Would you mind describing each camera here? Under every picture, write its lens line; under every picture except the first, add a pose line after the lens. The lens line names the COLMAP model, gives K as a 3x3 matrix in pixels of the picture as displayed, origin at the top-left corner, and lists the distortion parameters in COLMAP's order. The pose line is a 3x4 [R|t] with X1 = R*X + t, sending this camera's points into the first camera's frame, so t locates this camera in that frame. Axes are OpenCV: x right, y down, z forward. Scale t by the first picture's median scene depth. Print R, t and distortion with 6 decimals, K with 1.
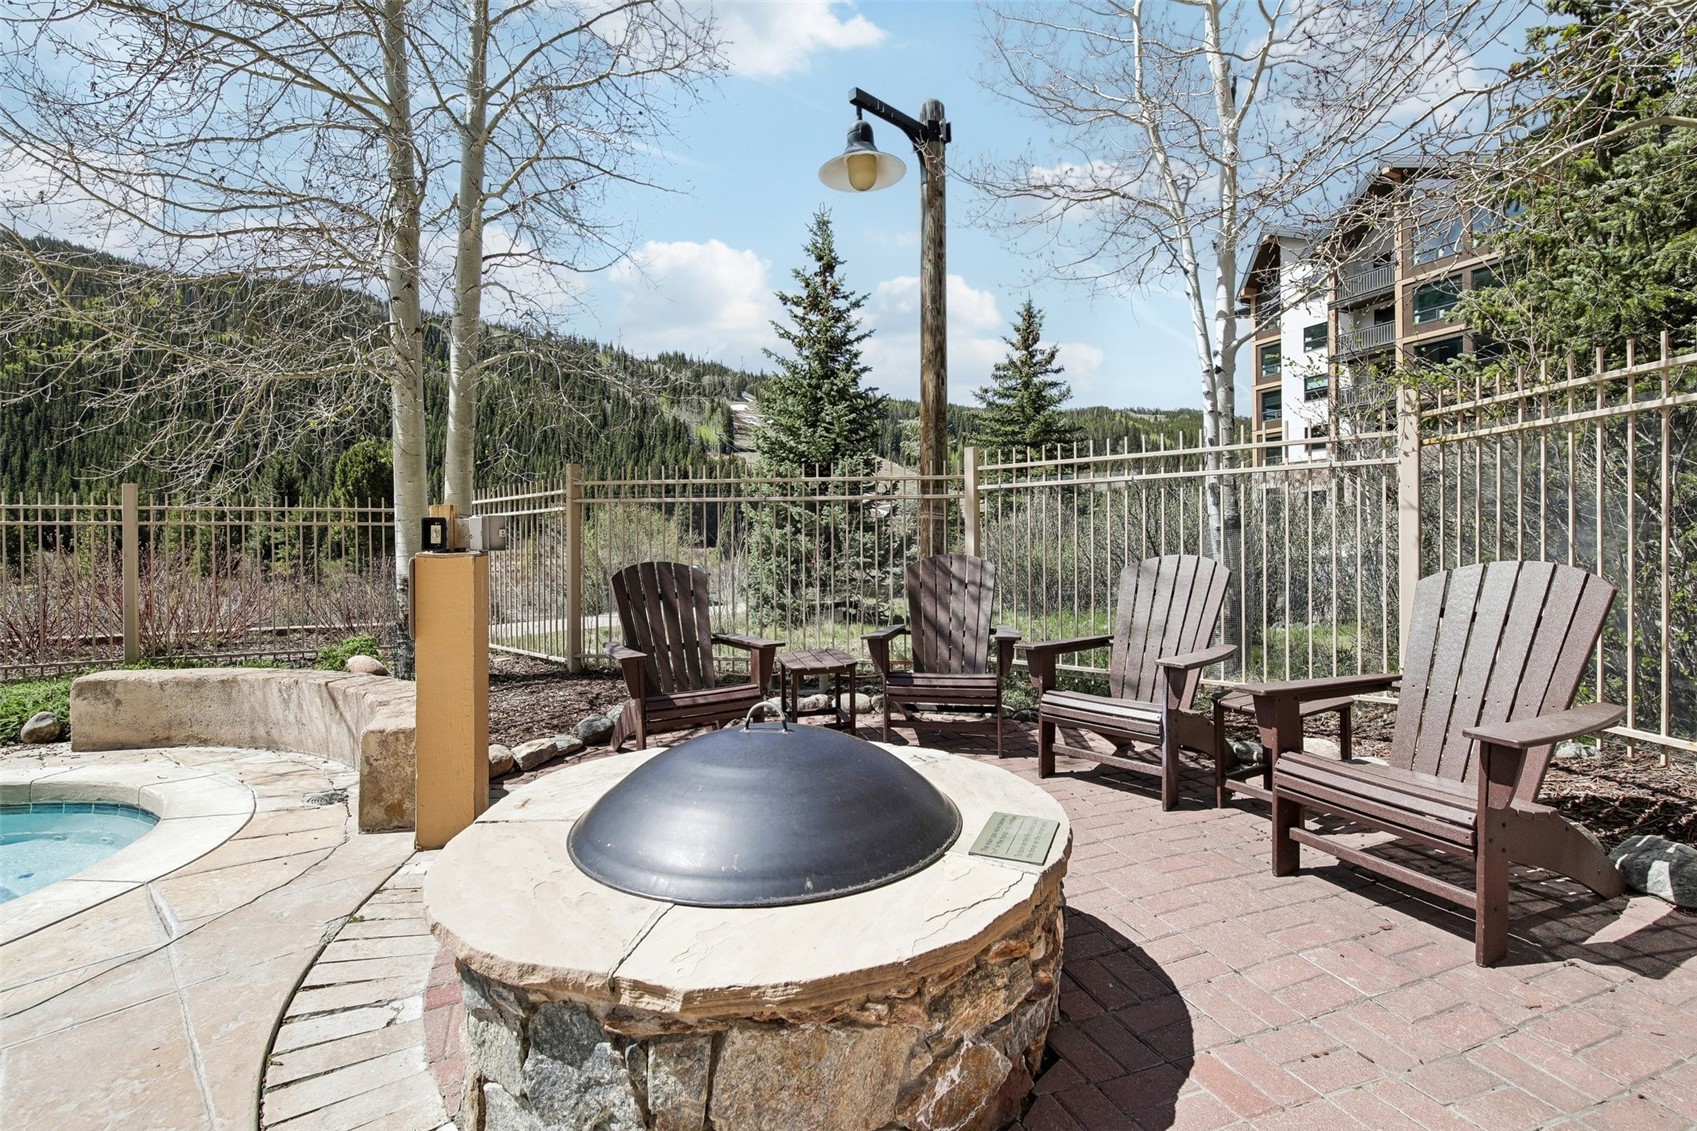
lens RADIAL K [[758.3, 0, 855.4], [0, 758.3, 542.5], [0, 0, 1]] dist [0.001085, -0.004120]
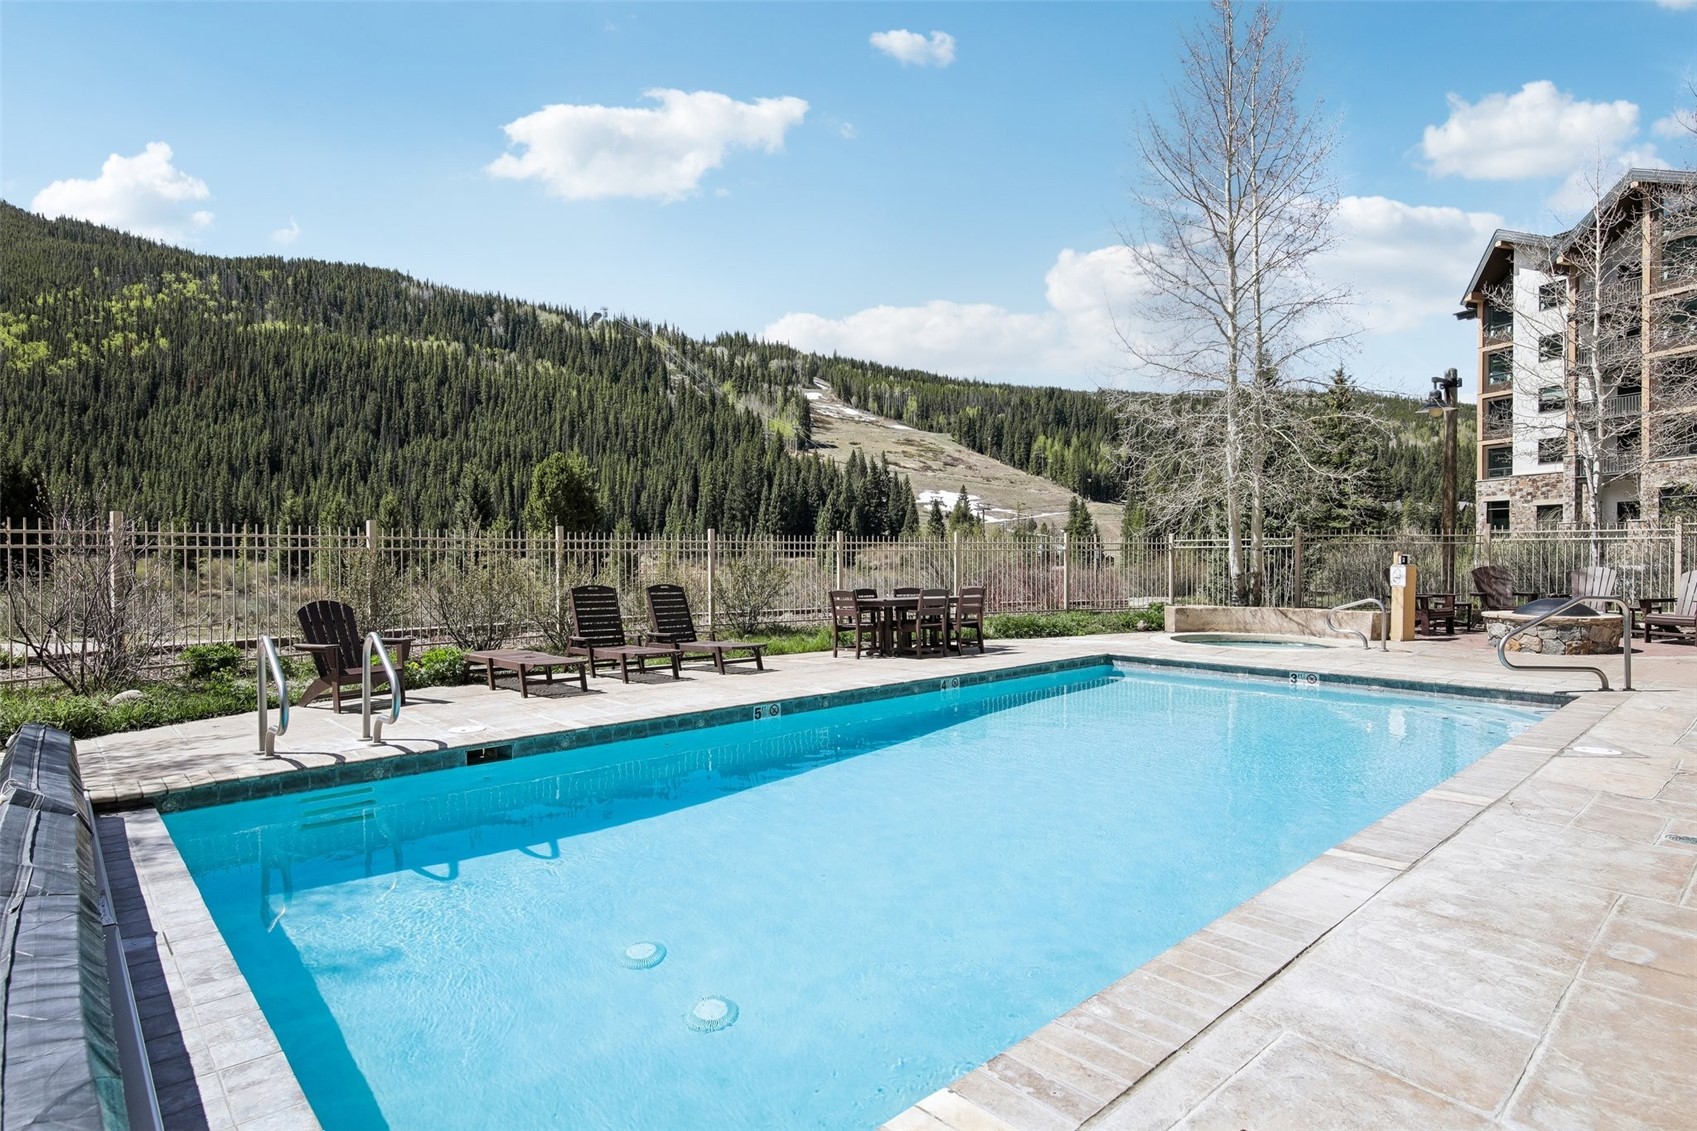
lens RADIAL K [[893.3, 0, 848.5], [0, 893.3, 565.5], [0, 0, 1]] dist [0.011949, -0.008404]
pose [[0.995656, 0.006810, -0.092855, -0.182091], [-0.005355, 0.999859, 0.015918, -0.002356], [0.092950, -0.015352, 0.995552, -0.234373]]
